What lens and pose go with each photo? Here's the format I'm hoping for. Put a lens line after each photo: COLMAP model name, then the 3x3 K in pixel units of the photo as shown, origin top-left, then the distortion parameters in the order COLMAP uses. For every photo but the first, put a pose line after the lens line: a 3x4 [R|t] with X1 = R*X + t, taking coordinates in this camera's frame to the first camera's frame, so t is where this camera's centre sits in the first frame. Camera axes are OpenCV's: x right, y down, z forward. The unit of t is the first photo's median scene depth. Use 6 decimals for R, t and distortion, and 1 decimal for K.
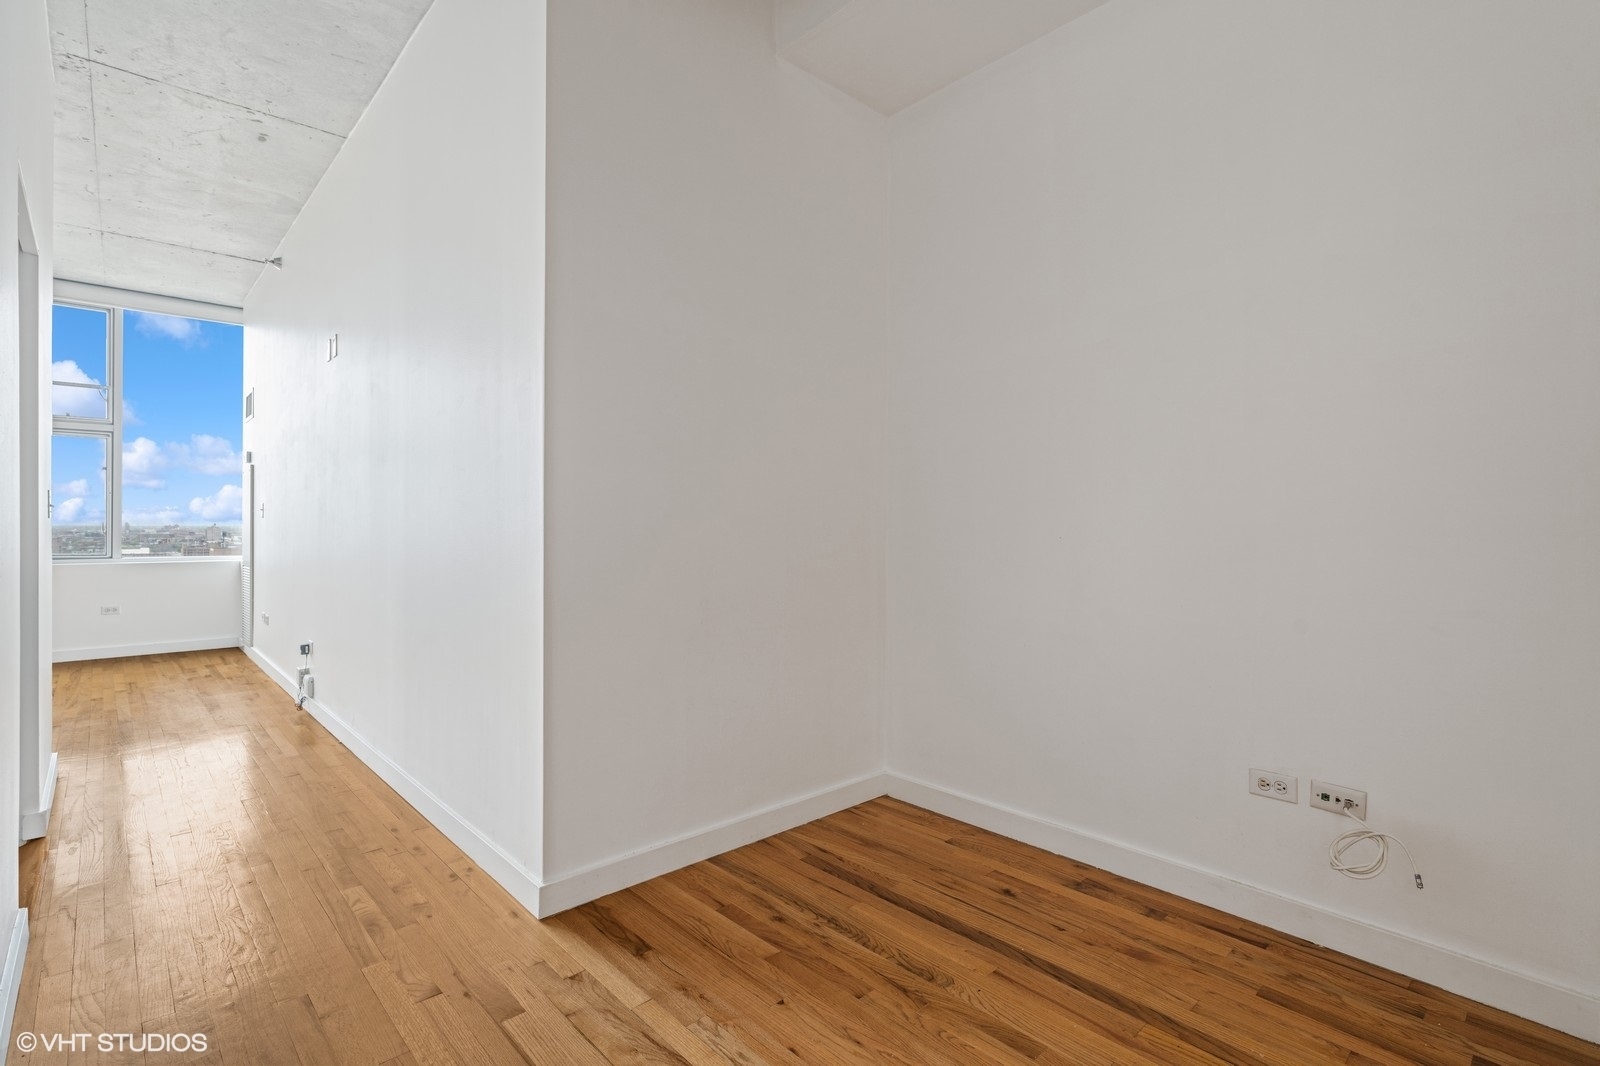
lens RADIAL K [[755.0, 0, 804.1], [0, 755.0, 525.9], [0, 0, 1]] dist [0.012881, 0.000703]
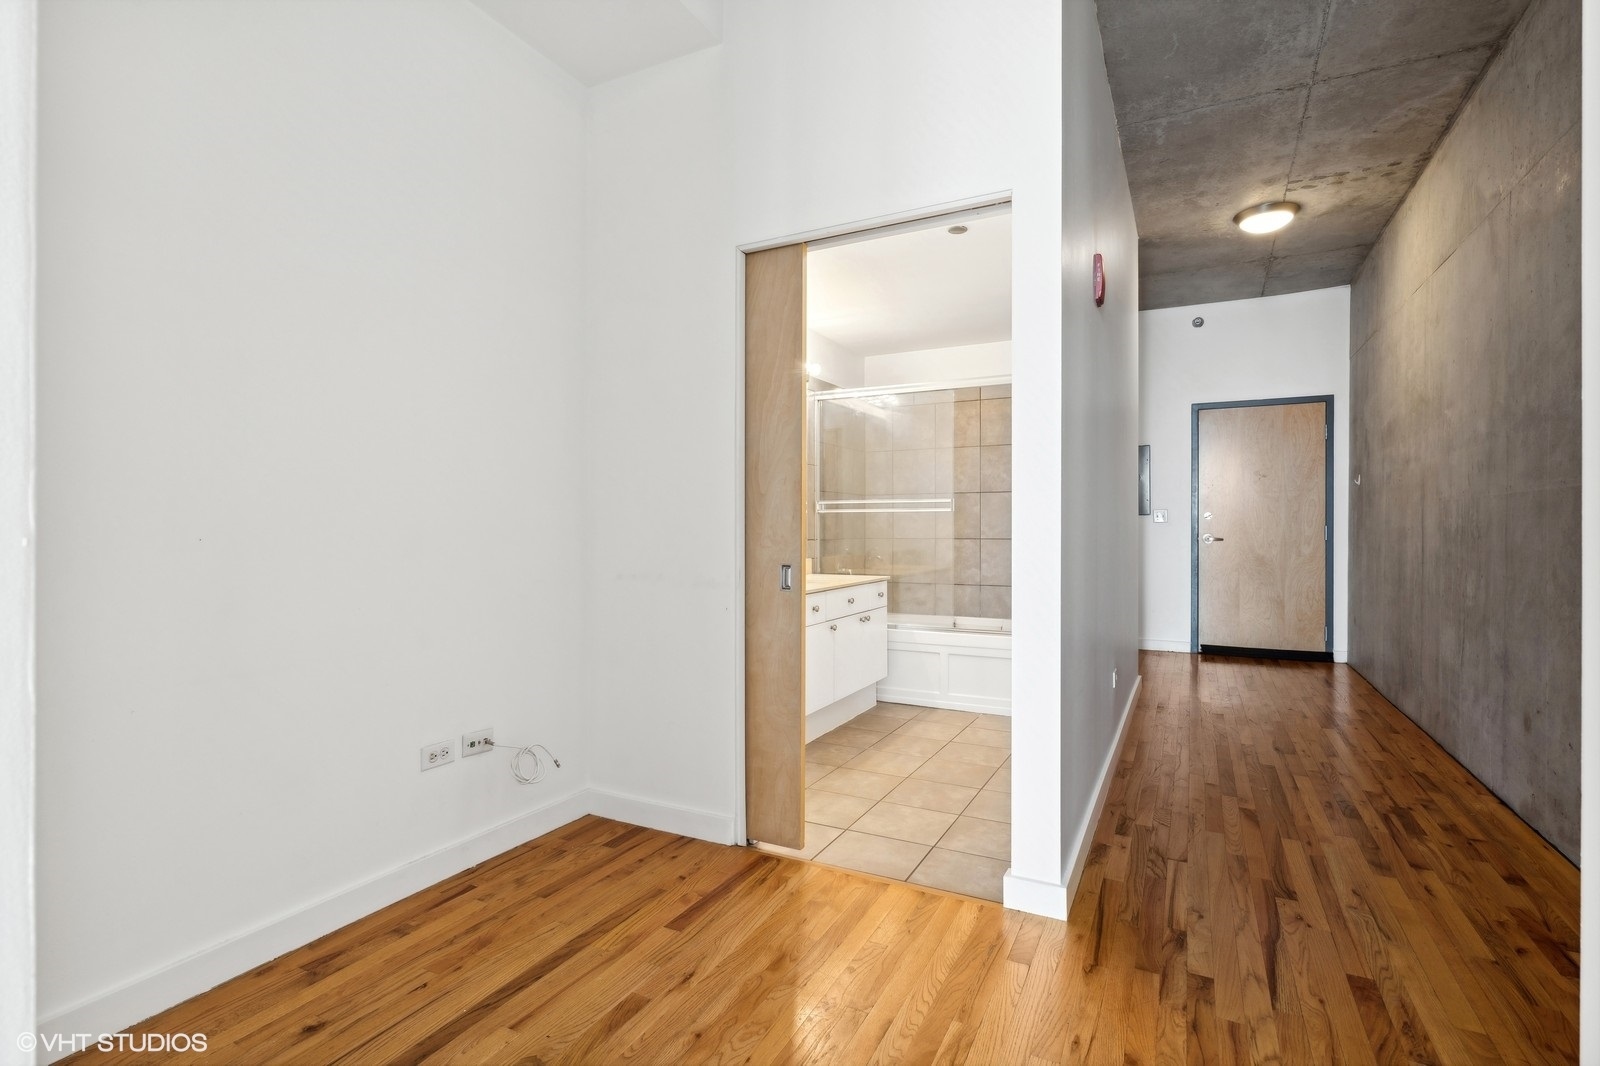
lens RADIAL K [[755.0, 0, 801.8], [0, 755.0, 532.3], [0, 0, 1]] dist [0.012881, 0.000703]
pose [[-0.339196, -0.000938, 0.940715, -0.643404], [-0.009738, 0.999949, -0.002515, 0.012862], [-0.940665, -0.010014, -0.339188, 0.922907]]
